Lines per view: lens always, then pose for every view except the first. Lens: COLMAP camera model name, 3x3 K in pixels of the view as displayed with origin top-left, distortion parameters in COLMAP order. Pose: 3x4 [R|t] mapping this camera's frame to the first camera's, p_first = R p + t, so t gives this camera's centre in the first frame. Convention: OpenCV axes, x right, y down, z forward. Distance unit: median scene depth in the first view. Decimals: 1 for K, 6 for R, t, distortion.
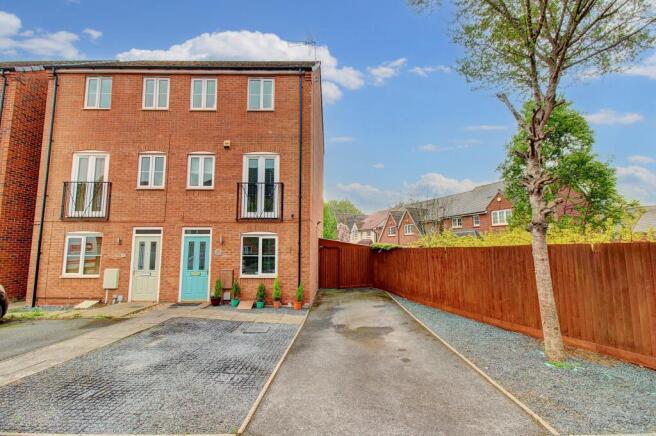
lens RADIAL K [[312.4, 0, 332.0], [0, 312.4, 211.8], [0, 0, 1]] dist [0.000526, -0.000561]
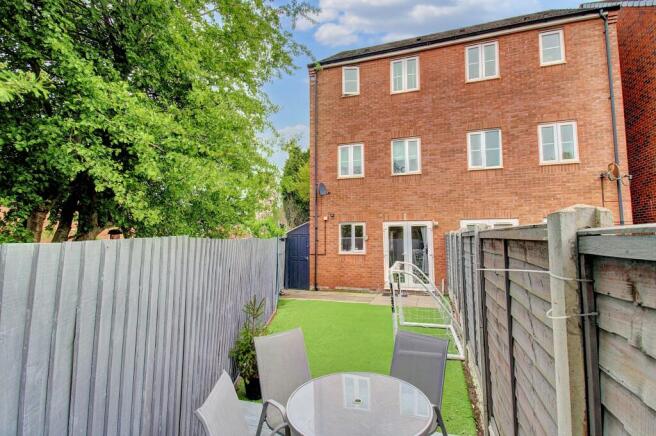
lens RADIAL K [[312.4, 0, 332.0], [0, 312.4, 211.8], [0, 0, 1]] dist [0.000526, -0.000561]
pose [[0.944399, -0.036387, -0.326782, -0.354387], [0.050336, 0.998142, 0.034325, -0.000958], [0.324926, -0.048866, 0.944476, -0.003151]]
